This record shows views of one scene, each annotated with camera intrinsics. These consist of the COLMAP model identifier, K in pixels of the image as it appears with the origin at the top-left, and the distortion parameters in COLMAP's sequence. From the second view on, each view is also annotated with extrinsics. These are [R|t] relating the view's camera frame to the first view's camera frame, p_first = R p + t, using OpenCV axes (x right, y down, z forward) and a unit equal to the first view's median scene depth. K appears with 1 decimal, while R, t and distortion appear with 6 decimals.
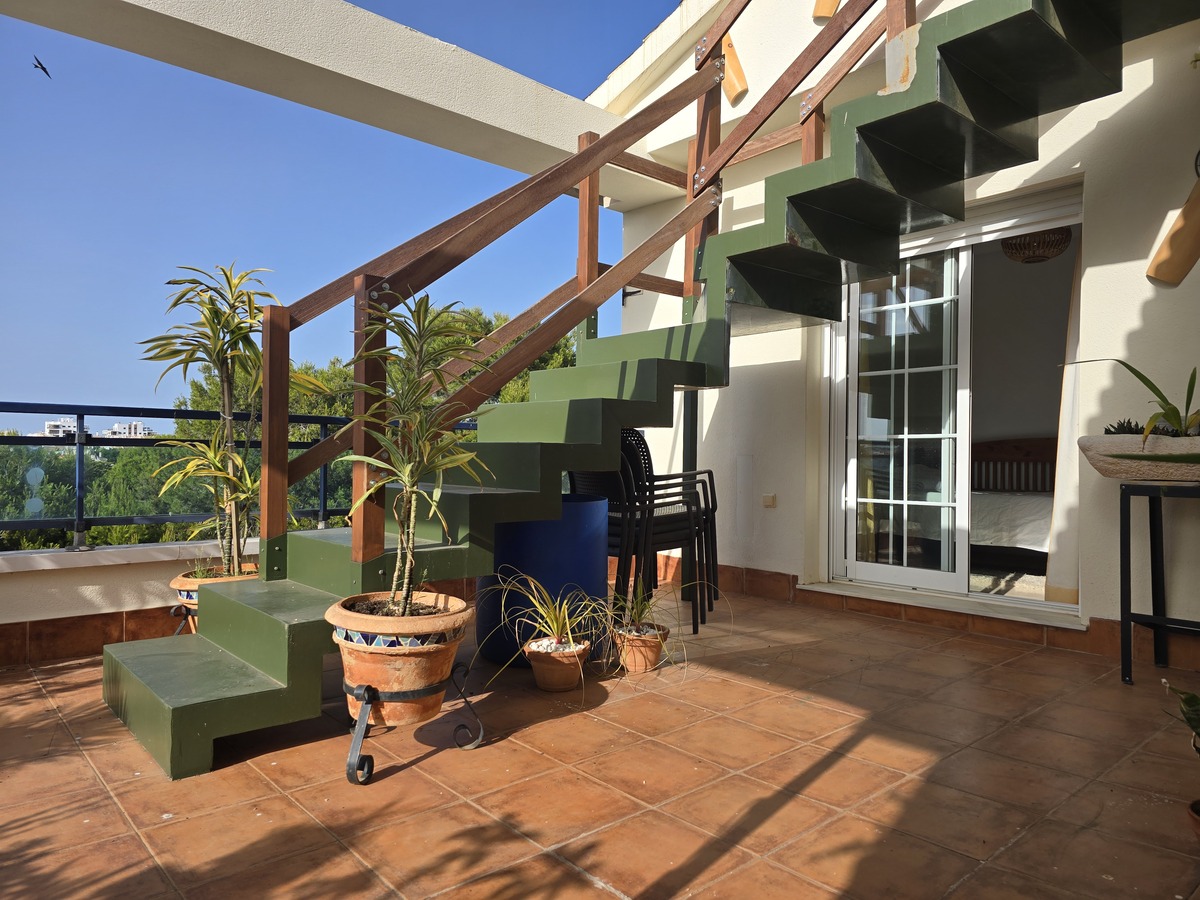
lens RADIAL K [[813.7, 0, 603.0], [0, 813.7, 452.3], [0, 0, 1]] dist [0.060221, -0.061303]
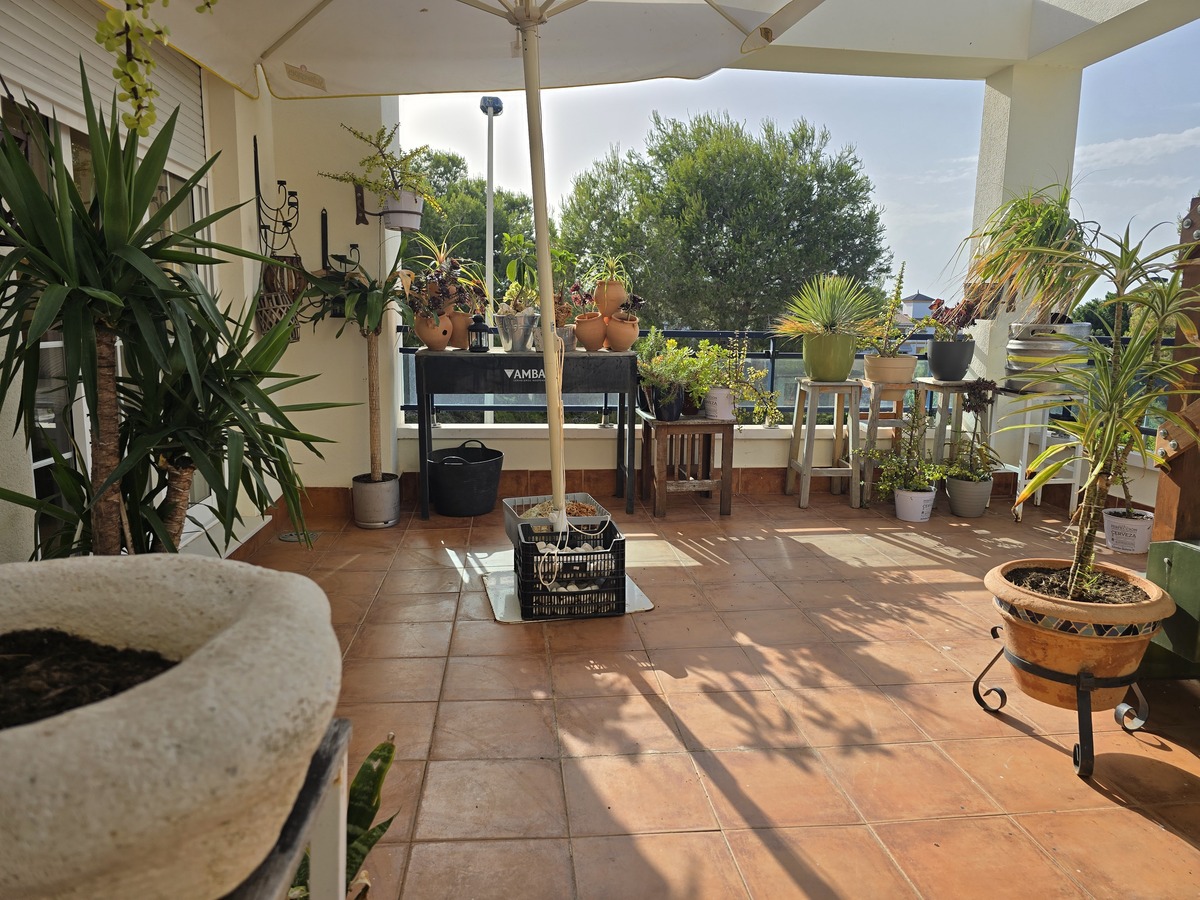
lens RADIAL K [[813.7, 0, 603.0], [0, 813.7, 452.3], [0, 0, 1]] dist [0.060221, -0.061303]
pose [[-0.573496, 0.114772, -0.811129, 1.037807], [-0.015355, 0.988457, 0.150720, -0.117852], [0.819064, 0.098892, -0.565114, 1.404758]]
